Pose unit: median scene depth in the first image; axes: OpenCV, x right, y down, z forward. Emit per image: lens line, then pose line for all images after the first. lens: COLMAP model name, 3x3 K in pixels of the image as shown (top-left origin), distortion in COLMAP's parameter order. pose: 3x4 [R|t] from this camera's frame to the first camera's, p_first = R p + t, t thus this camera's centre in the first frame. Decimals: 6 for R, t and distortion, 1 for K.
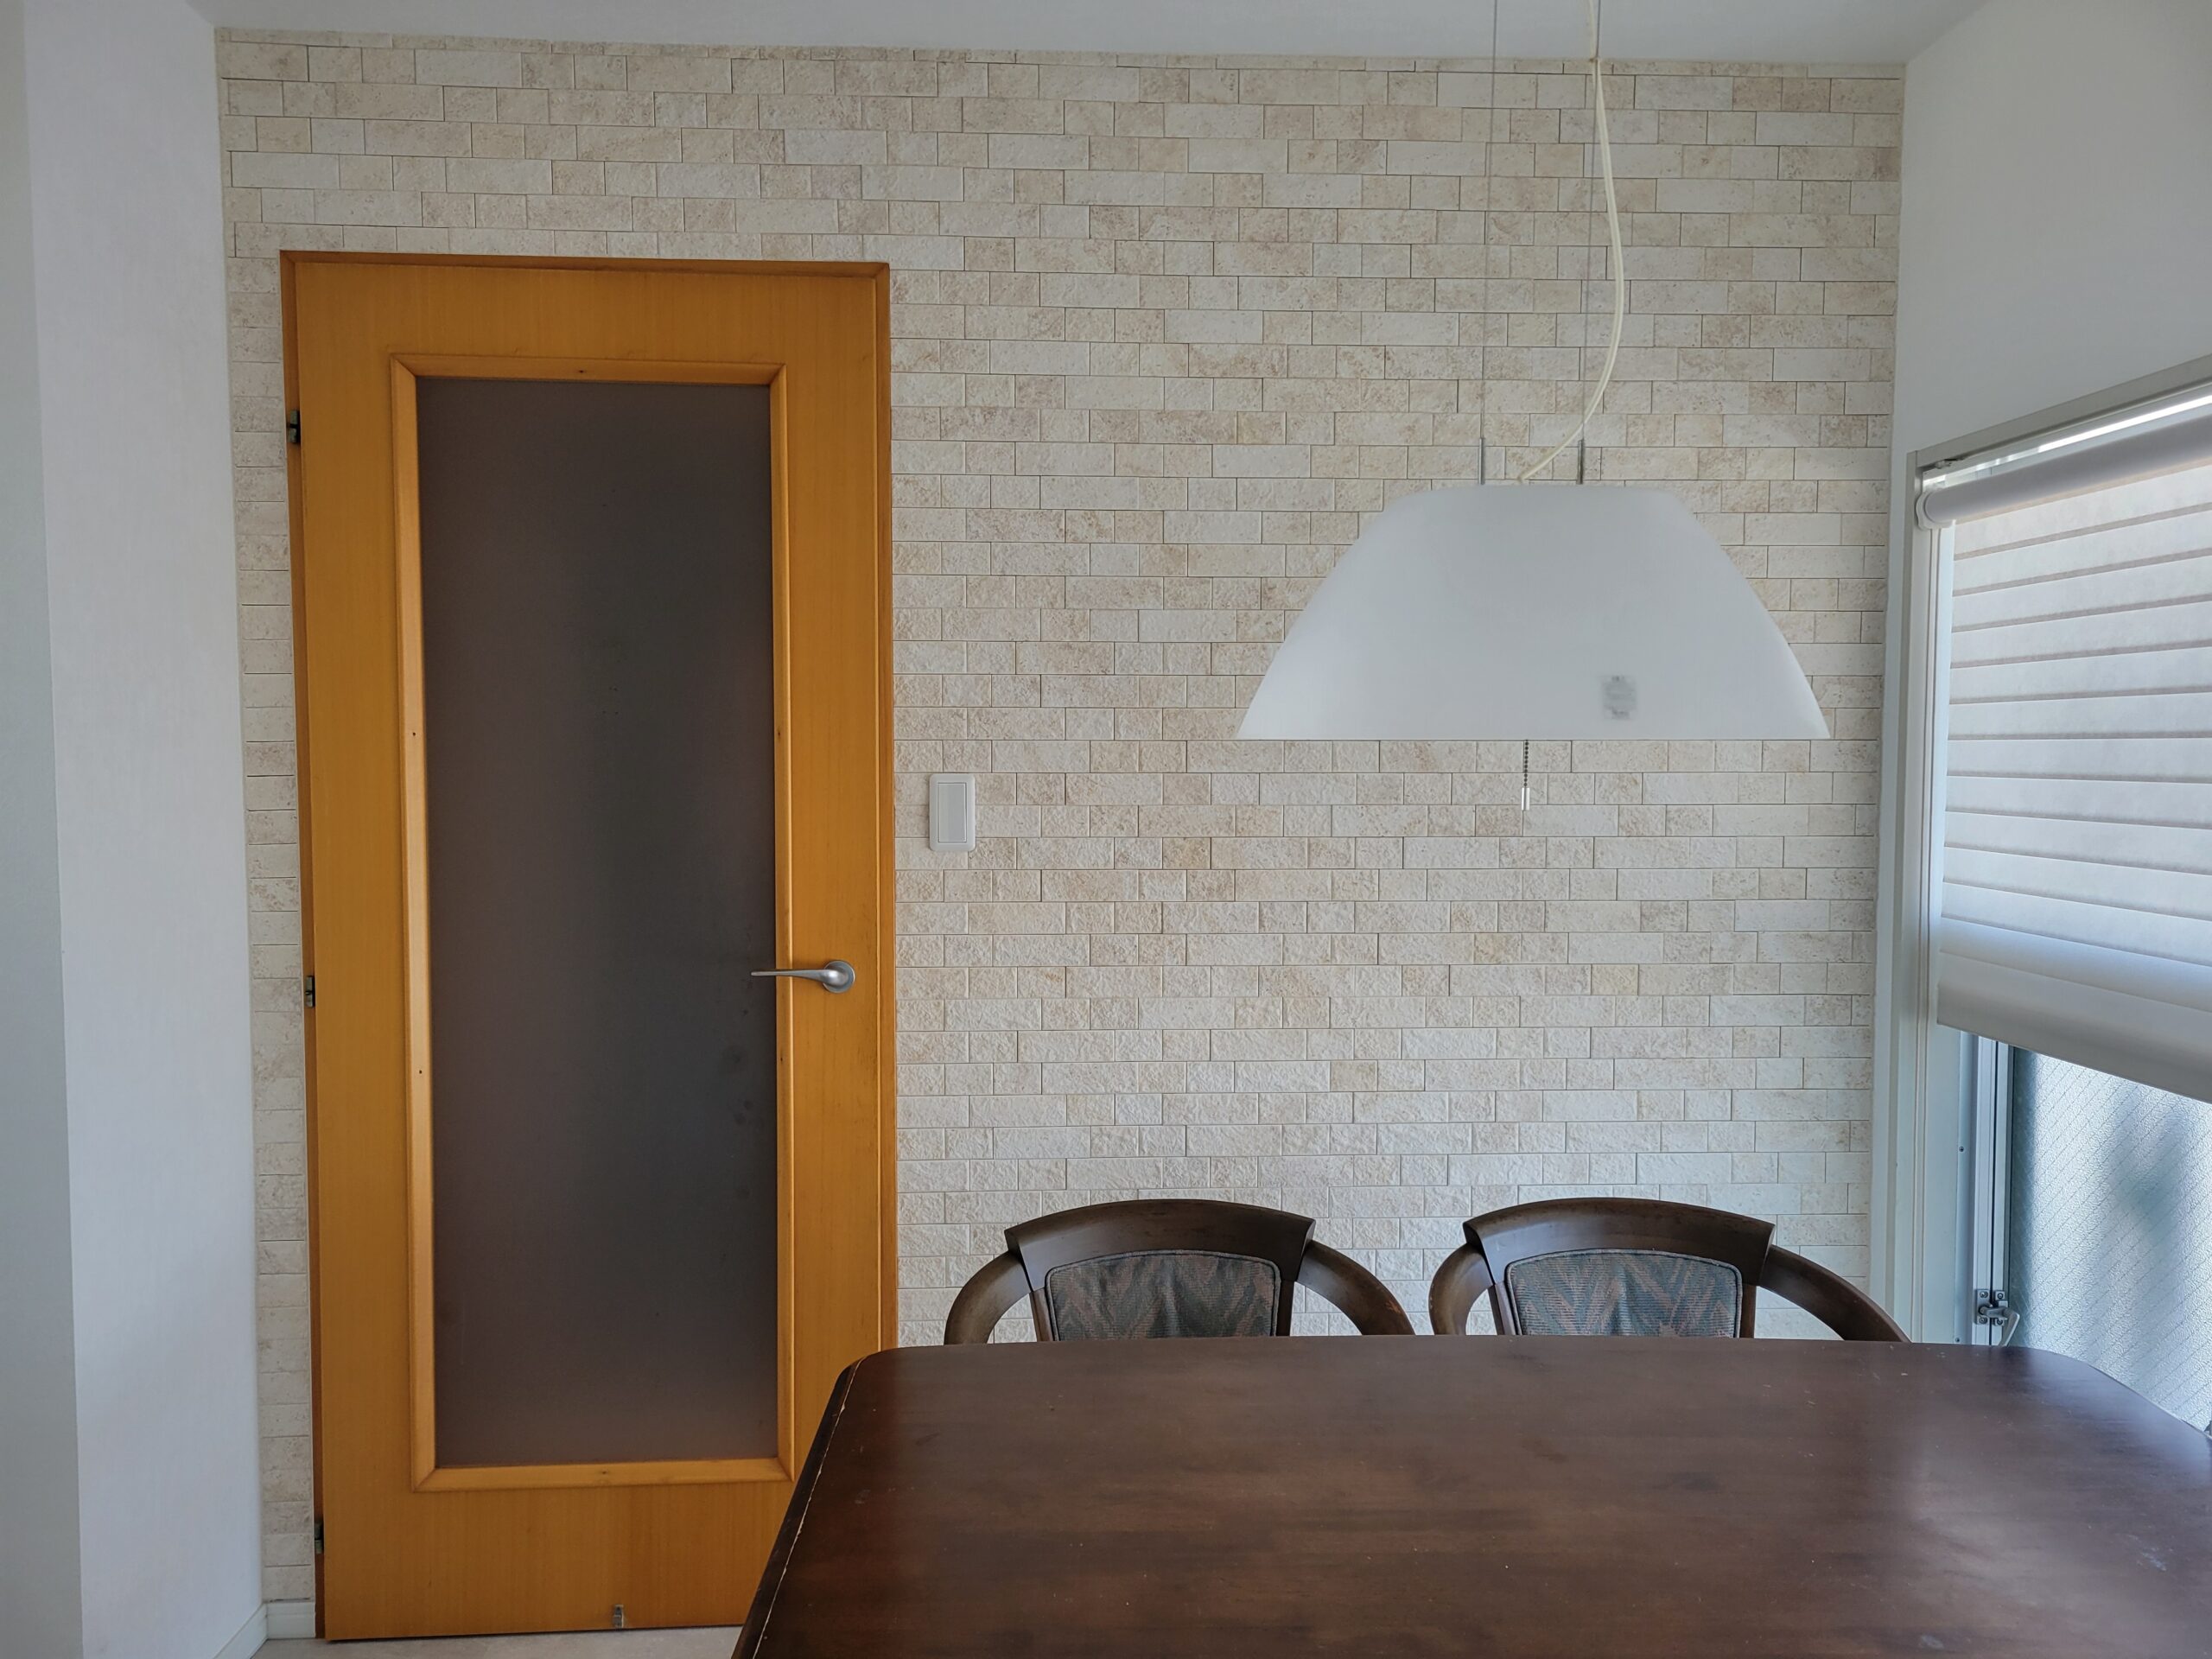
lens RADIAL K [[1649.1, 0, 1111.1], [0, 1649.1, 837.6], [0, 0, 1]] dist [0.045387, -0.006934]
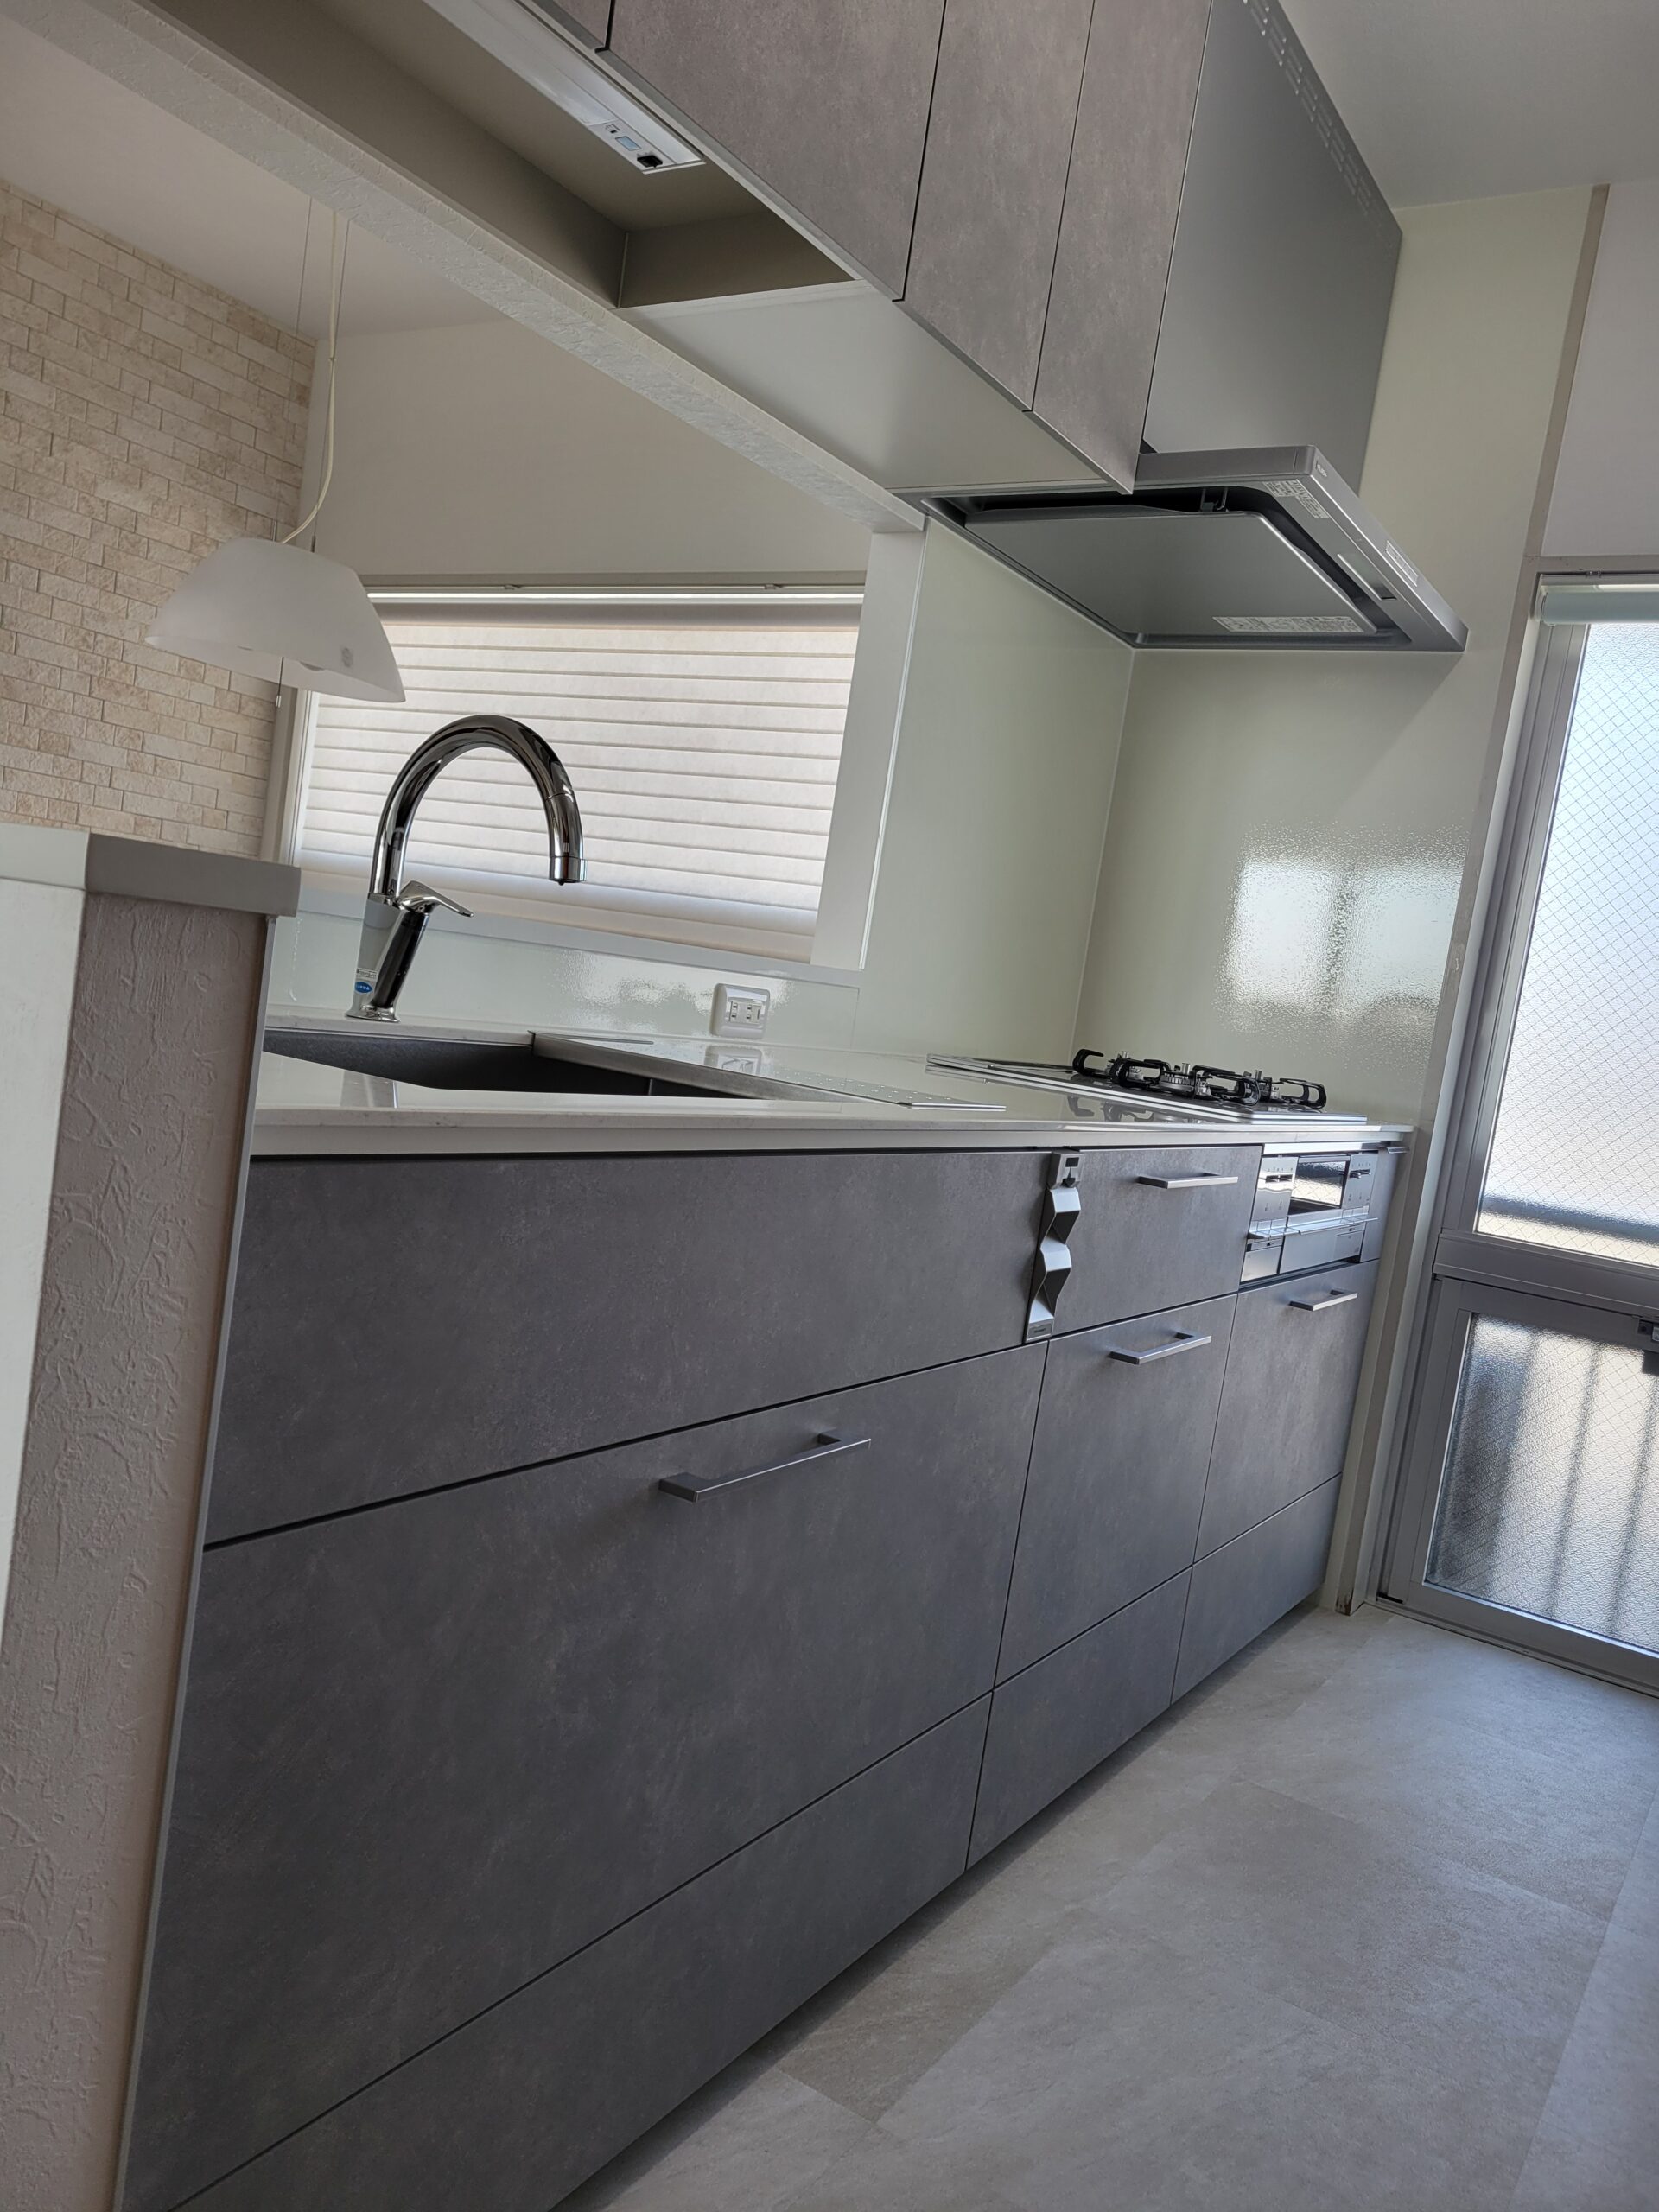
lens RADIAL K [[1649.1, 0, 834.5], [0, 1649.1, 1110.1], [0, 0, 1]] dist [0.045387, -0.006934]
pose [[0.580723, 0.017439, 0.813914, -0.583765], [-0.095290, 0.994354, 0.046683, 0.183892], [-0.808505, -0.104668, 0.579106, -0.482055]]
